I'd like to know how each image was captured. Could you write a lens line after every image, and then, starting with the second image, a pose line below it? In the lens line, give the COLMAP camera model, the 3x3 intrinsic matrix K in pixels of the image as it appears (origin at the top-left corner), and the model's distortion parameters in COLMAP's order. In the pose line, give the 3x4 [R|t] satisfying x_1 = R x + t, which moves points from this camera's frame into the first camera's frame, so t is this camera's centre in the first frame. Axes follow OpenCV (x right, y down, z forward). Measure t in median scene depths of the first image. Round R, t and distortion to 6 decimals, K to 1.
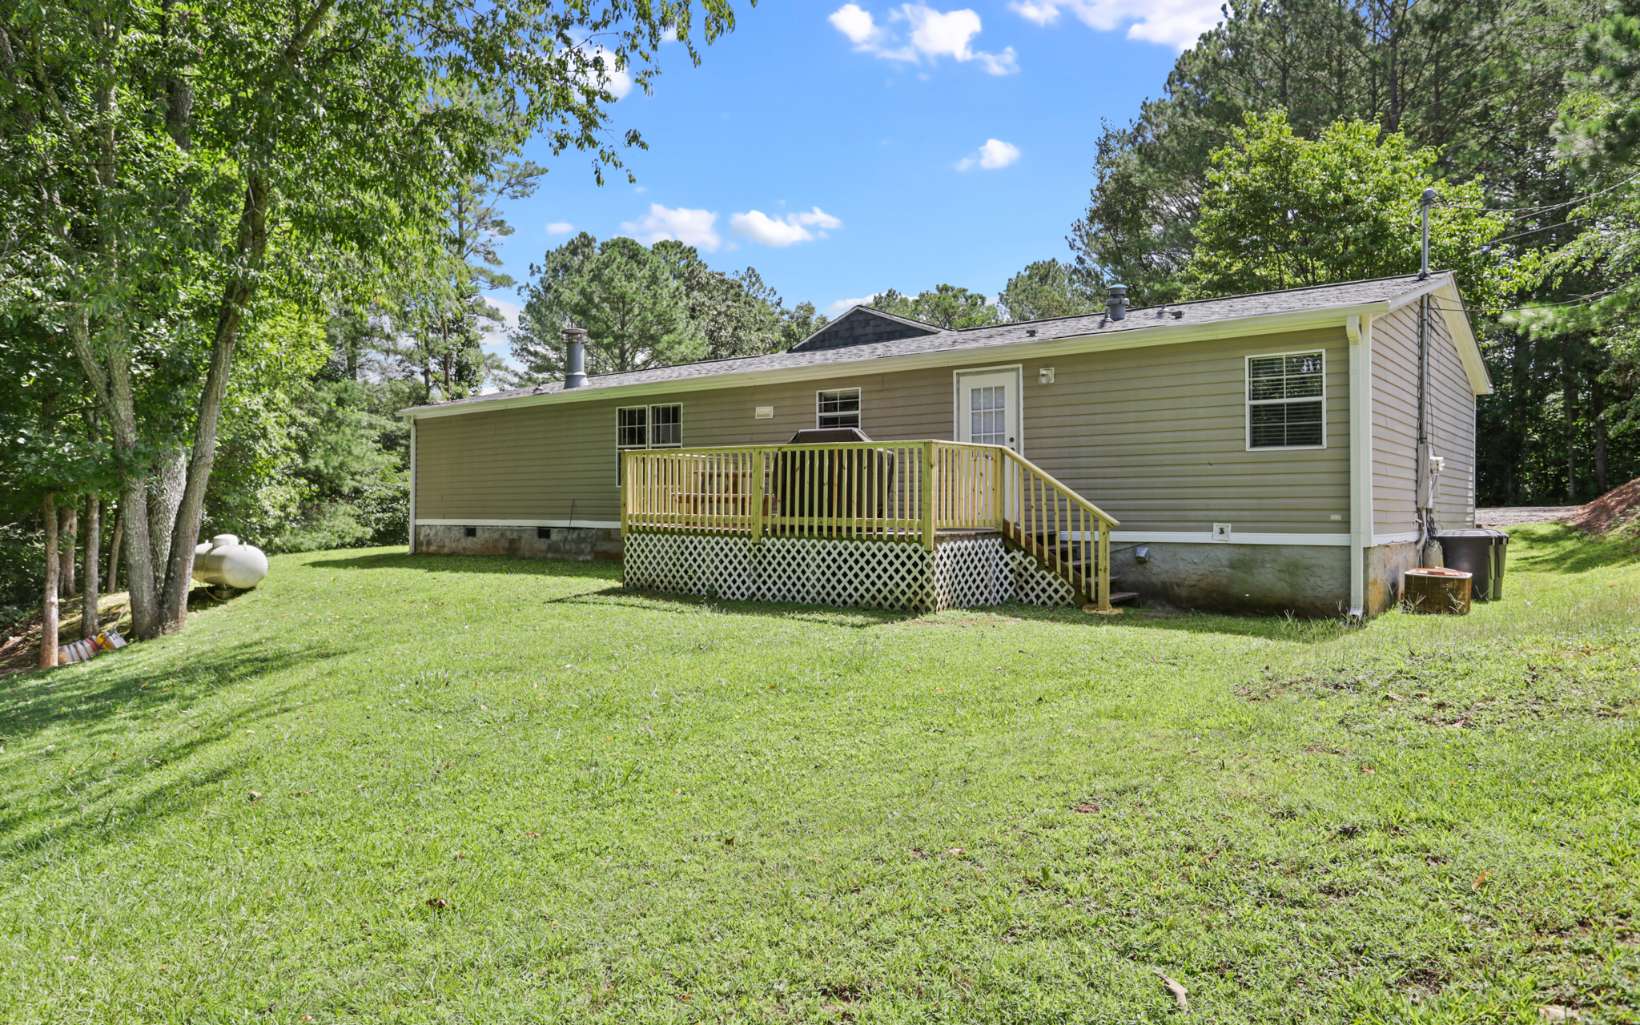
lens RADIAL K [[1020.8, 0, 821.5], [0, 1020.8, 512.2], [0, 0, 1]] dist [0.002285, 0.003085]
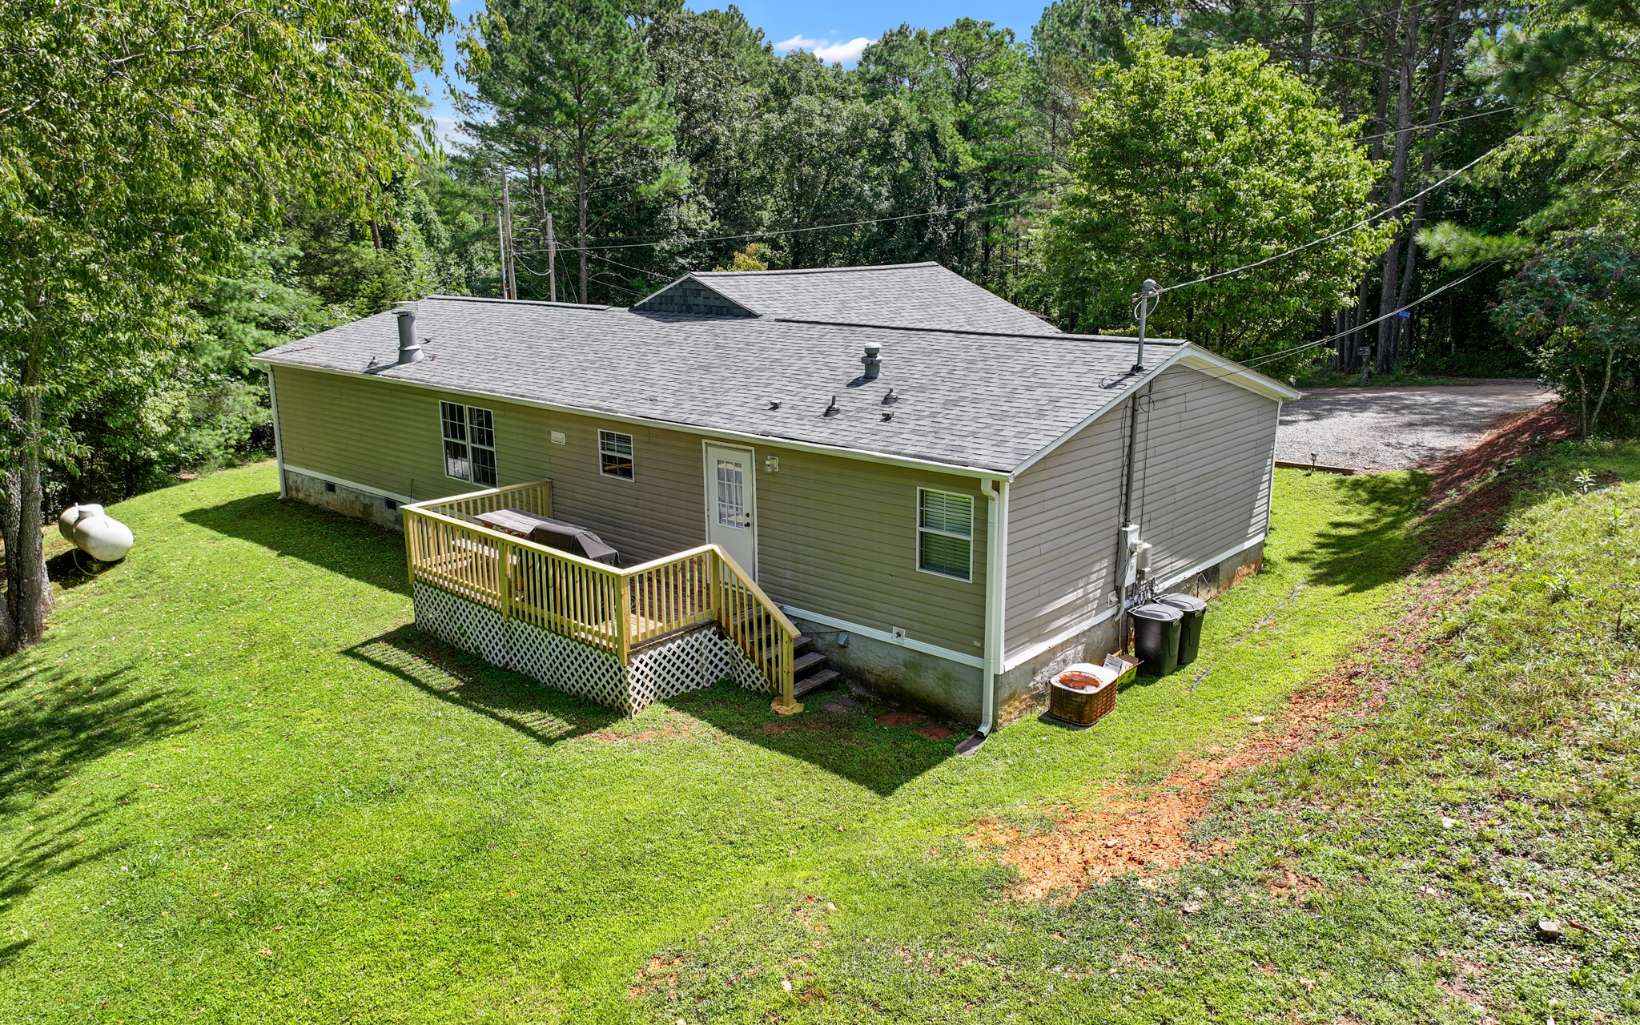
lens RADIAL K [[1153.3, 0, 819.2], [0, 1153.3, 510.8], [0, 0, 1]] dist [0.006591, 0.002168]
pose [[0.999004, 0.002995, -0.044516, 0.229537], [0.007362, 0.973002, 0.230680, -0.257855], [0.044005, -0.230778, 0.972011, -0.127123]]
